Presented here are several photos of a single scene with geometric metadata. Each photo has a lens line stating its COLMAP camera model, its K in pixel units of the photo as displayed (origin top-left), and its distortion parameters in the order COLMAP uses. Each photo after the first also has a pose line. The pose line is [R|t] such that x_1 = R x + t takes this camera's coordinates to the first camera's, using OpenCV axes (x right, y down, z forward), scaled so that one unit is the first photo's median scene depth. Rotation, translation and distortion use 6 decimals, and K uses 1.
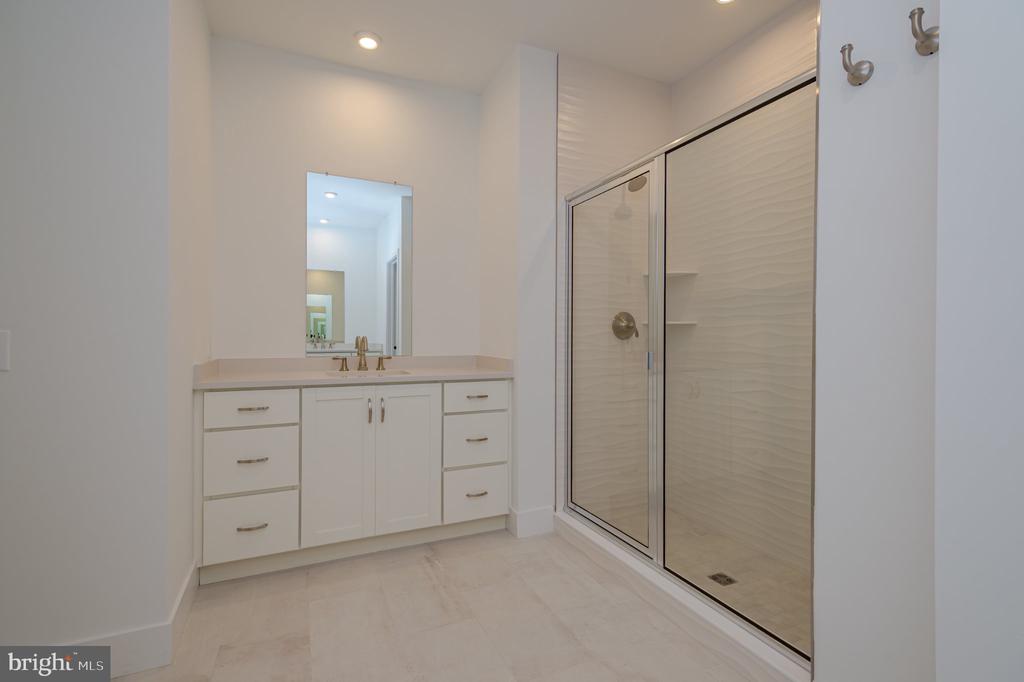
lens RADIAL K [[473.8, 0, 512.0], [0, 473.8, 341.0], [0, 0, 1]] dist [0.009940, -0.000530]
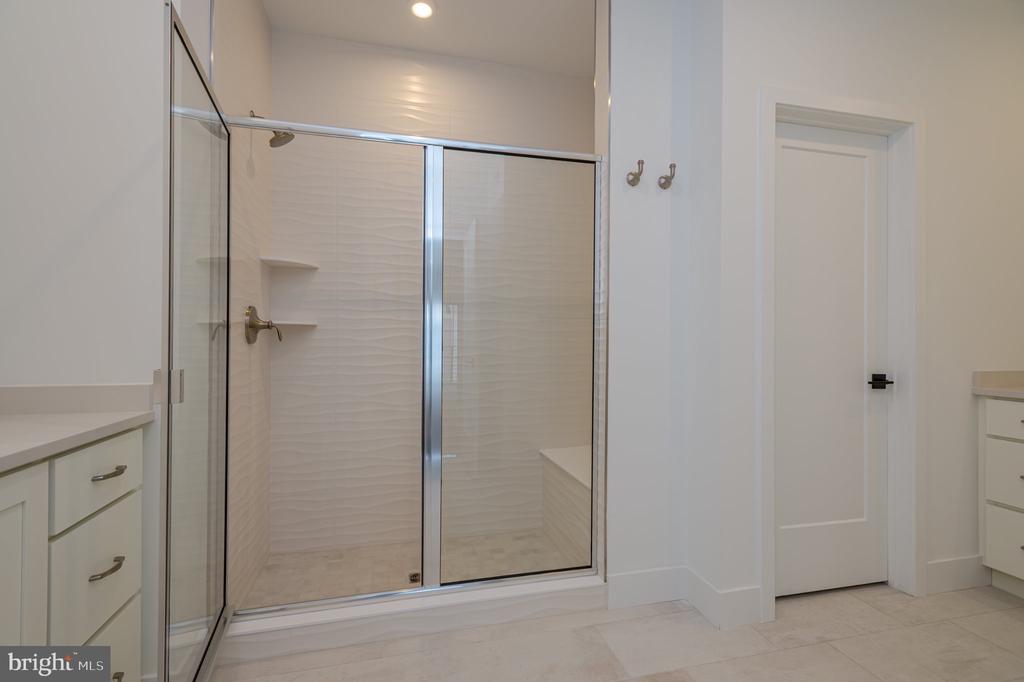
lens RADIAL K [[473.8, 0, 512.0], [0, 473.8, 341.0], [0, 0, 1]] dist [0.009940, -0.000530]
pose [[0.178318, -0.003643, 0.983966, -0.467383], [0.005176, 0.999983, 0.002765, -0.008902], [-0.983959, 0.004600, 0.178333, 0.554126]]
